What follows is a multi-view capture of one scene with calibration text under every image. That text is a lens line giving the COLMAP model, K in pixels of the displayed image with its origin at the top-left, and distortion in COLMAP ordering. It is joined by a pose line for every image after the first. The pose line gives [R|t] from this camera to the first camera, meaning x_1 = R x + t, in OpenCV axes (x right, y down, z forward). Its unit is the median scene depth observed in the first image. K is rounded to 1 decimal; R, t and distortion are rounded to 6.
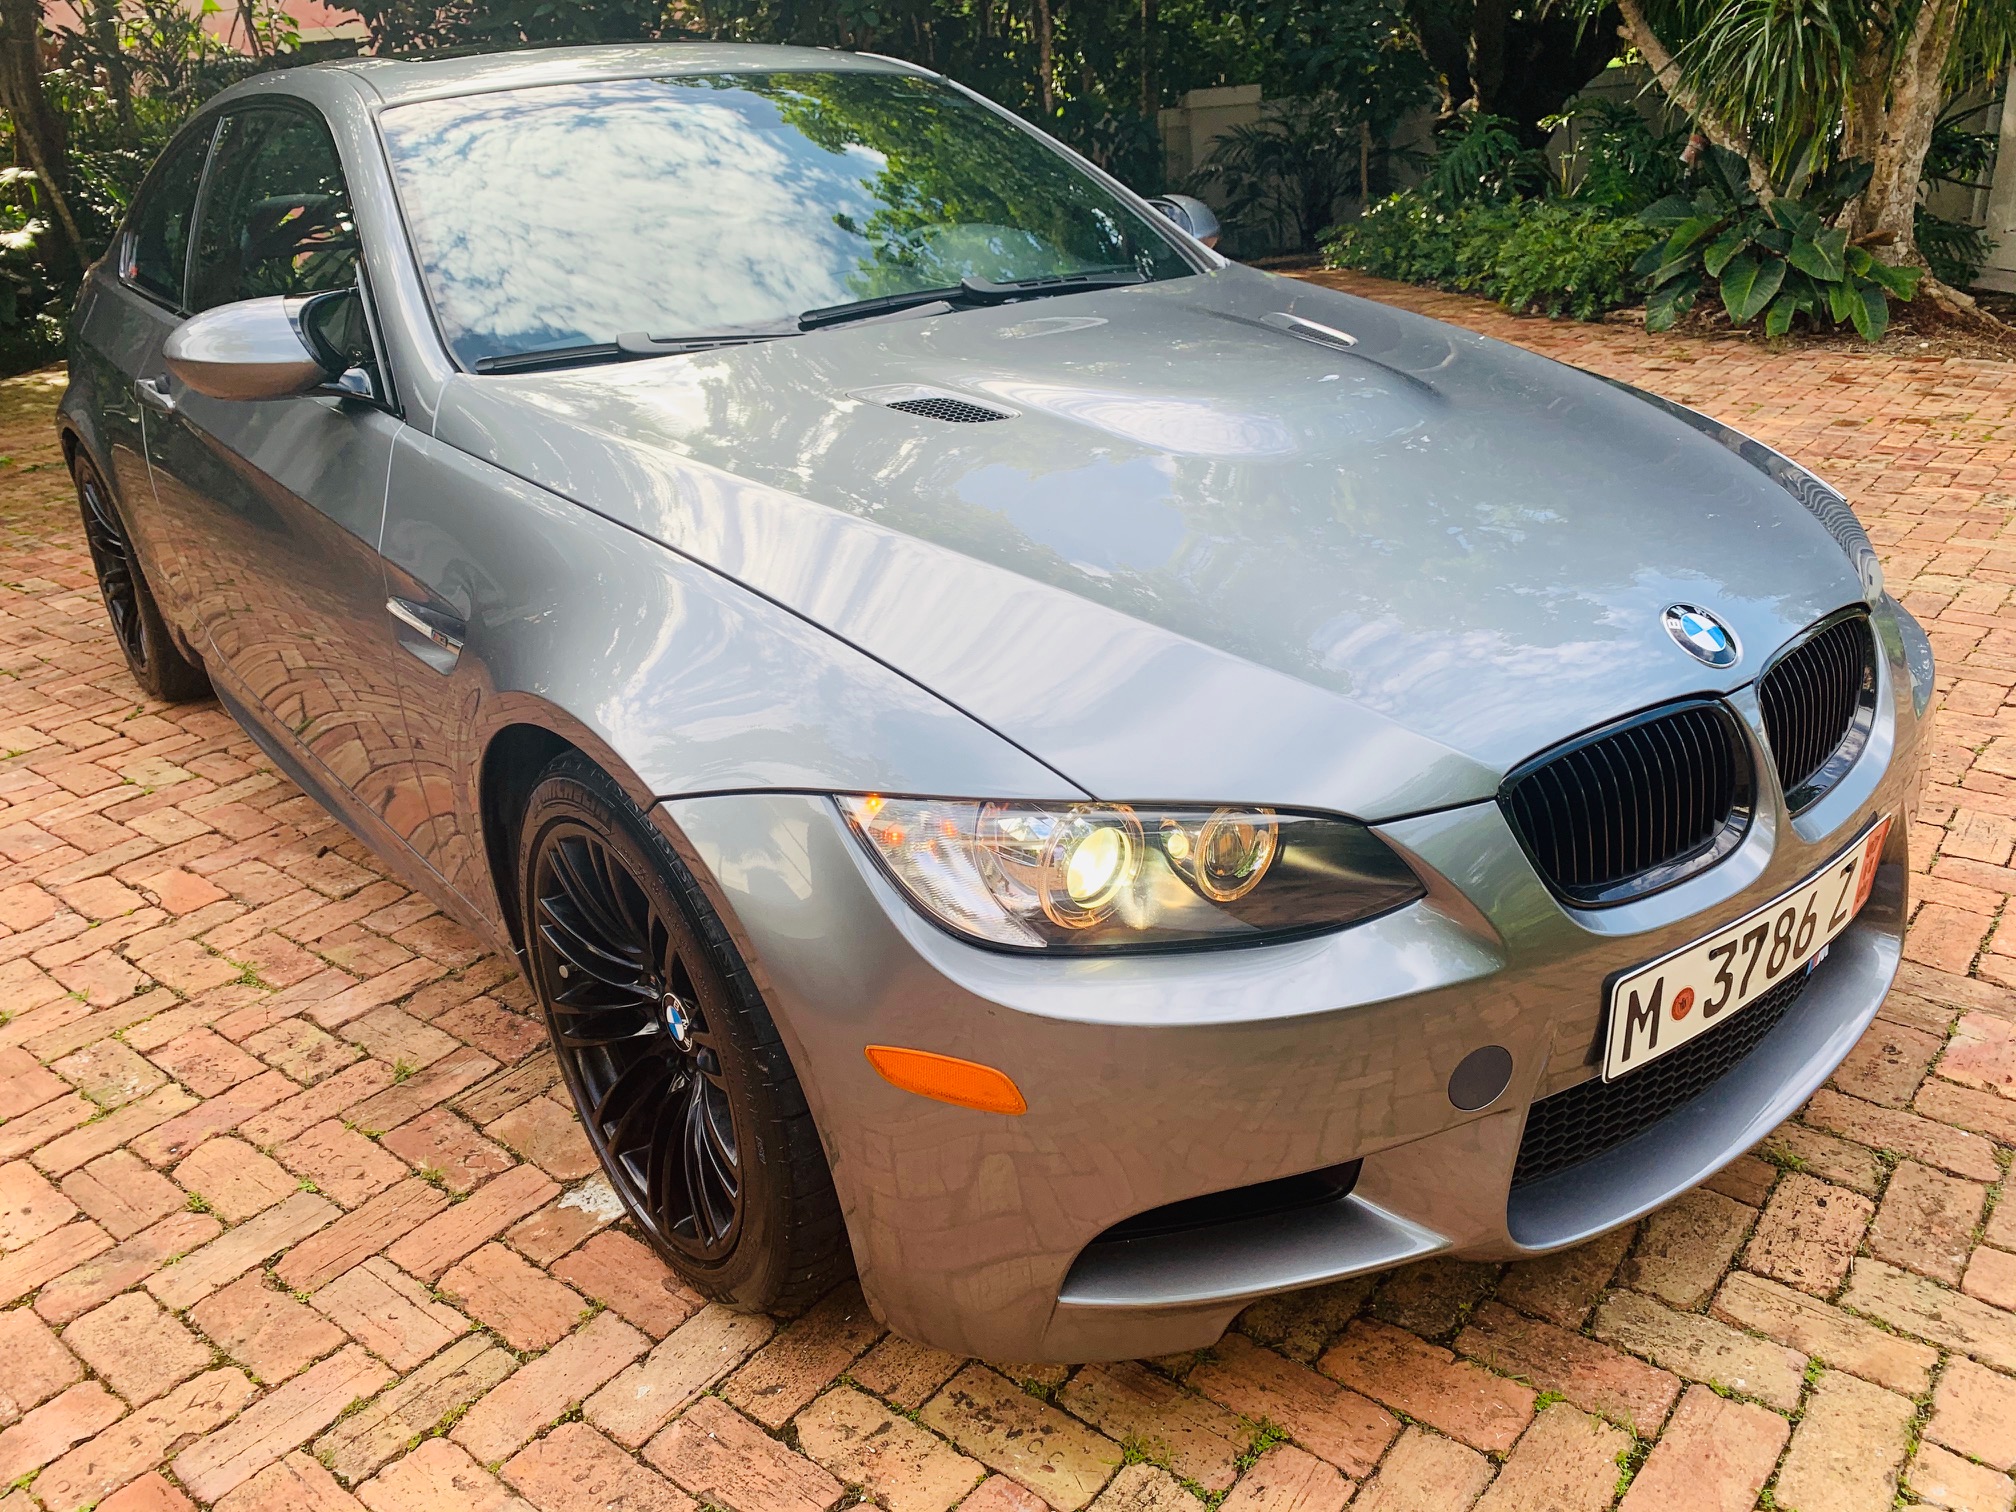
lens RADIAL K [[1528.3, 0, 1008.0], [0, 1528.3, 756.0], [0, 0, 1]] dist [-0.010587, 0.014401]
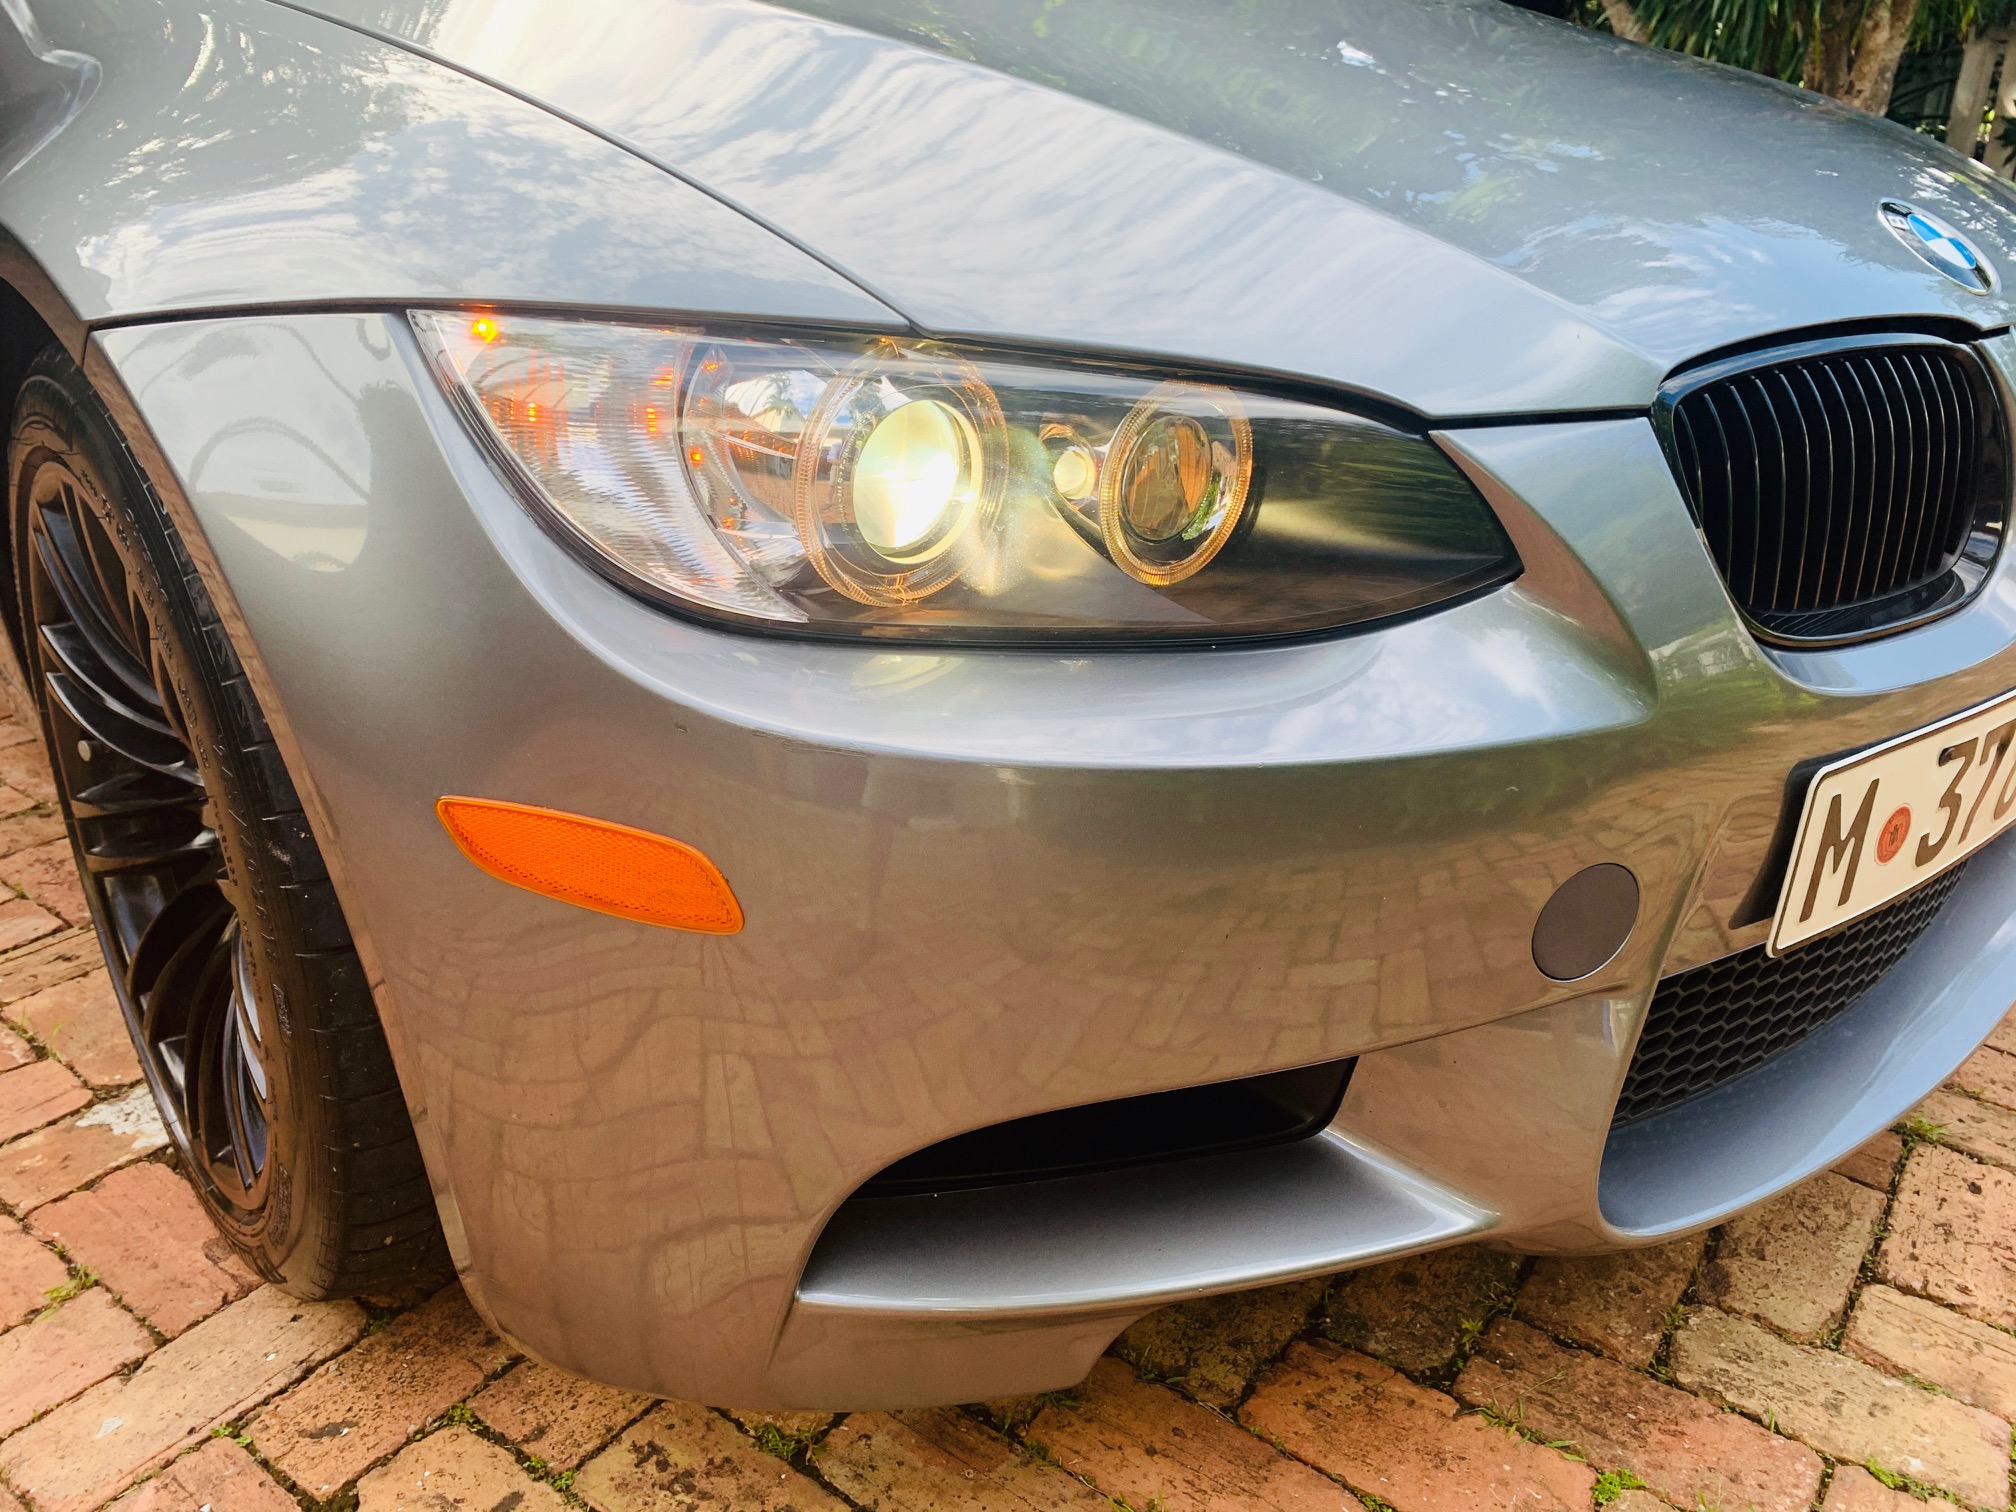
lens RADIAL K [[1546.1, 0, 1008.0], [0, 1546.1, 756.0], [0, 0, 1]] dist [0.007402, -0.010824]
pose [[0.995307, 0.059103, 0.076619, 0.045995], [-0.059934, 0.998165, 0.008594, 0.133427], [-0.075970, -0.013146, 0.997023, 0.385232]]
